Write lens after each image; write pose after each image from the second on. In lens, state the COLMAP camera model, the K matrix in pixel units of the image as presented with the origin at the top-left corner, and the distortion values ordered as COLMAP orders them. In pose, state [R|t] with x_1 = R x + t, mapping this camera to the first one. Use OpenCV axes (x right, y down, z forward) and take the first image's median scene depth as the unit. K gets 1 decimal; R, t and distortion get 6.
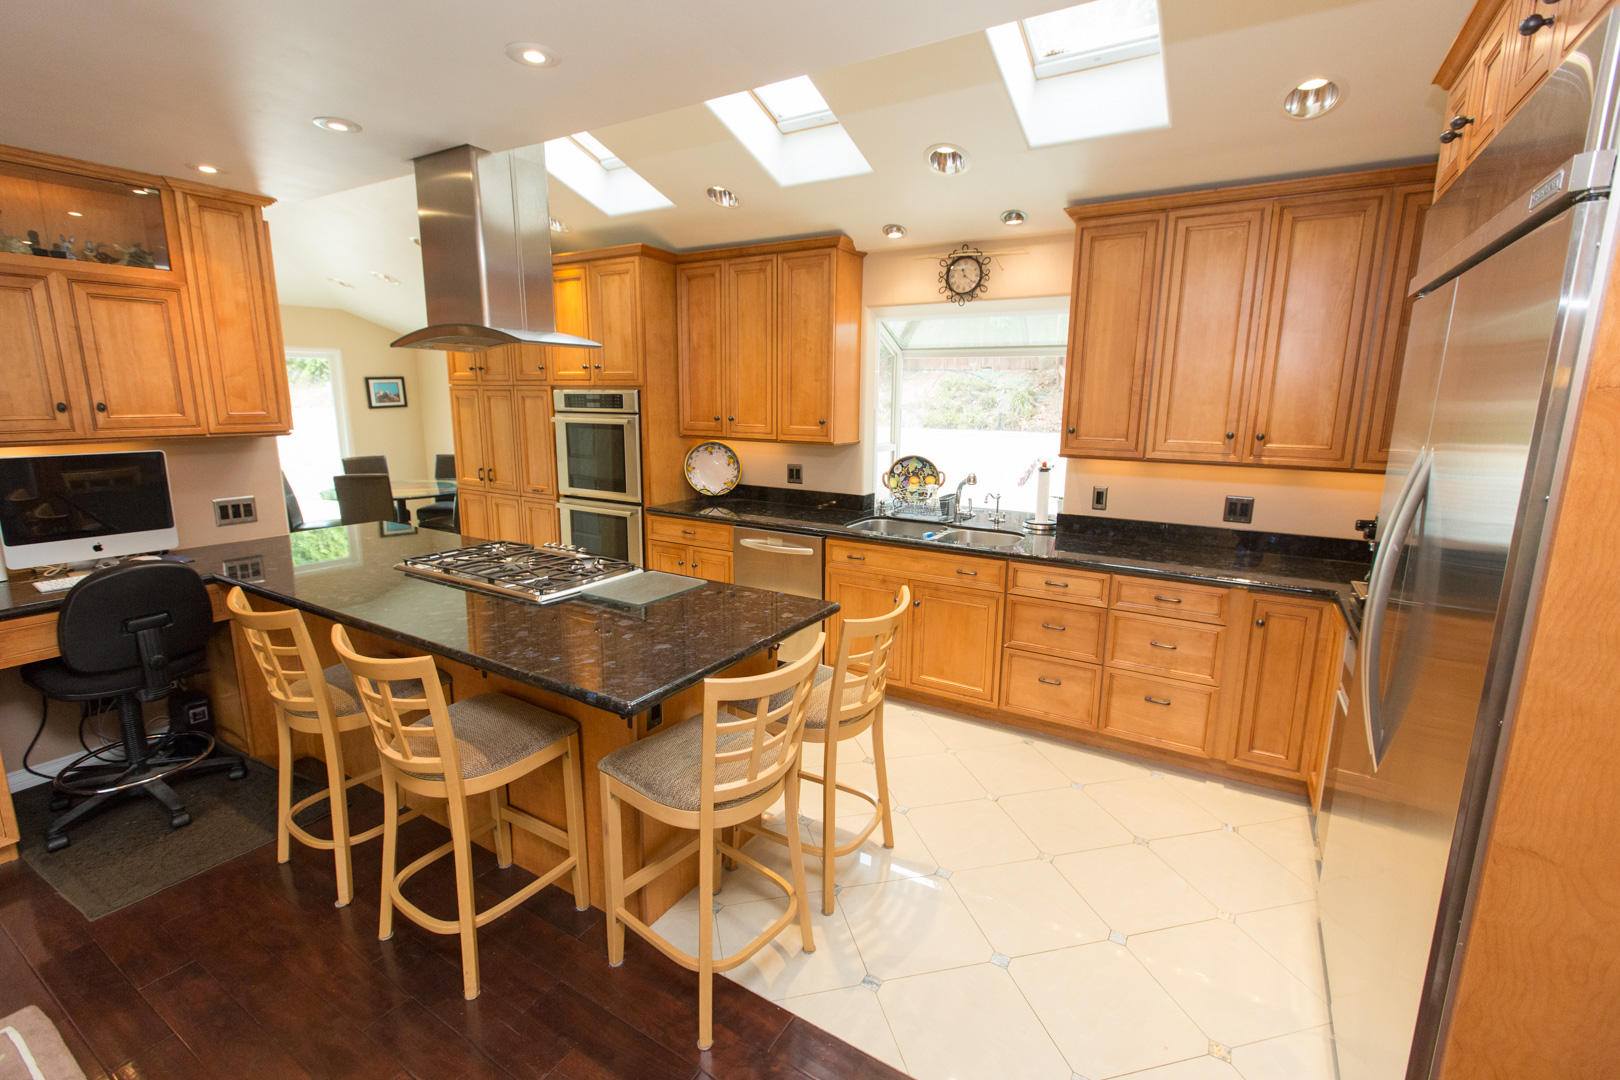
lens RADIAL K [[722.9, 0, 805.4], [0, 722.9, 532.1], [0, 0, 1]] dist [0.003744, 0.000429]
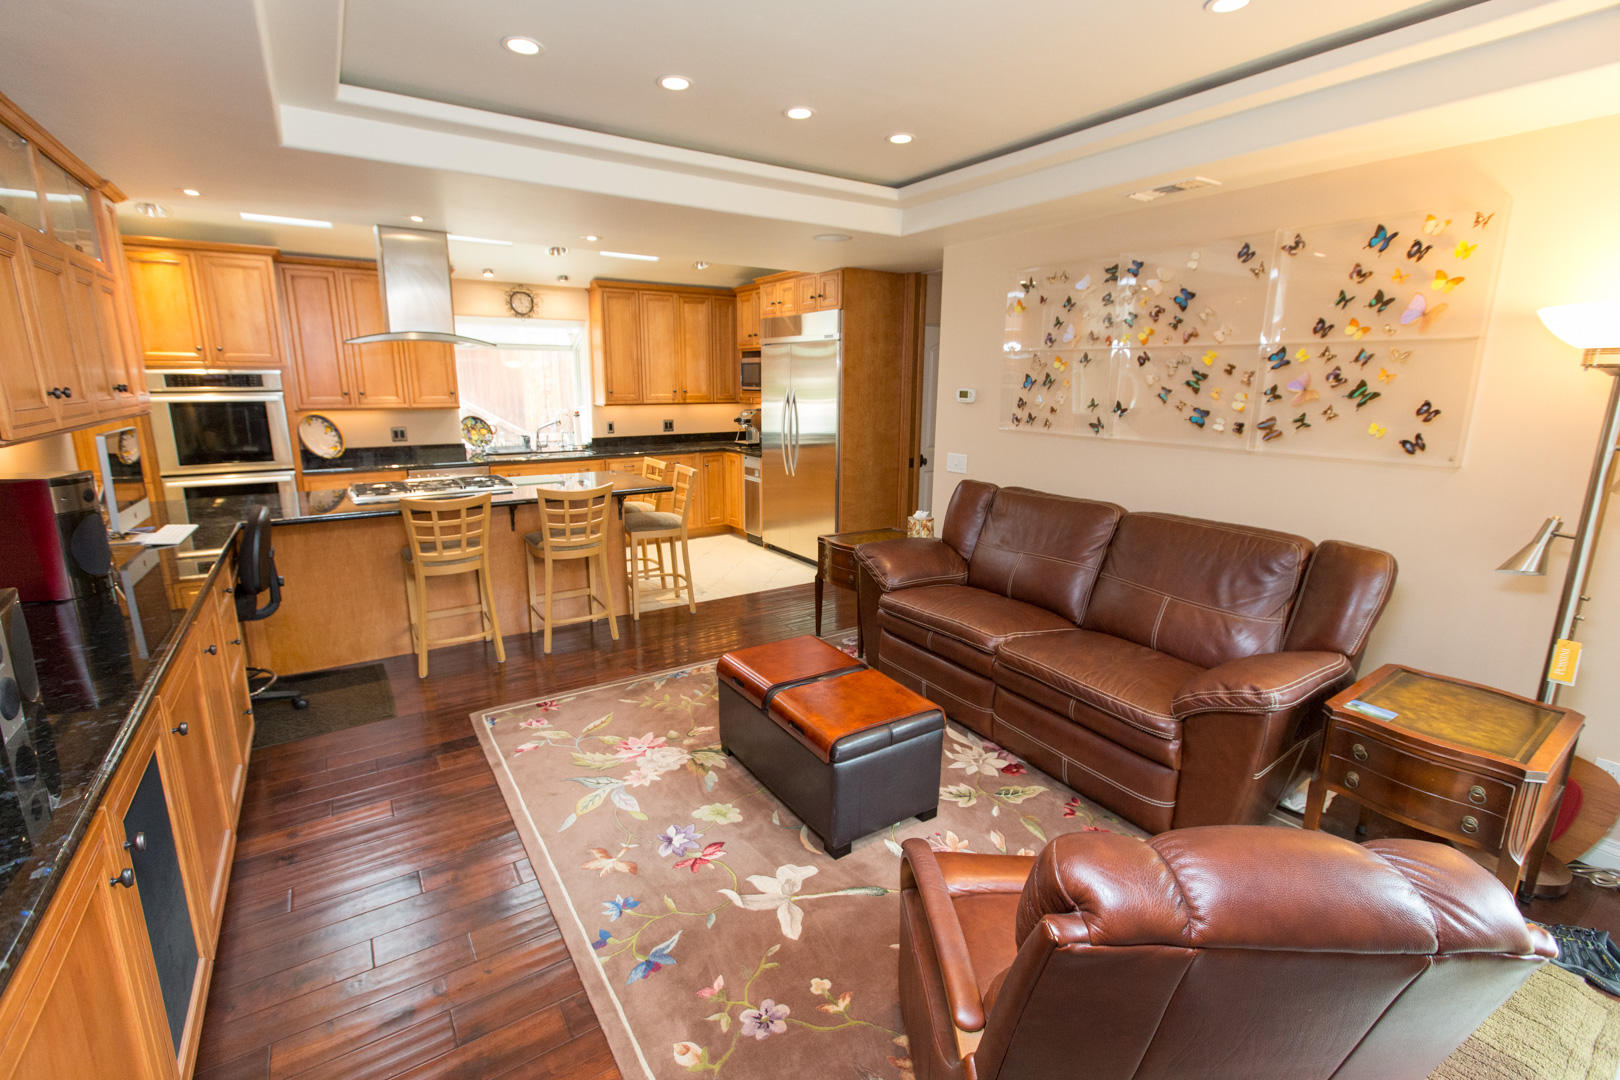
lens RADIAL K [[722.9, 0, 809.8], [0, 722.9, 537.4], [0, 0, 1]] dist [0.003744, 0.000429]
pose [[0.418857, -0.203233, 0.885017, -0.963094], [0.171989, 0.974746, 0.142440, 0.047459], [-0.891616, 0.092551, 0.443233, -0.261659]]
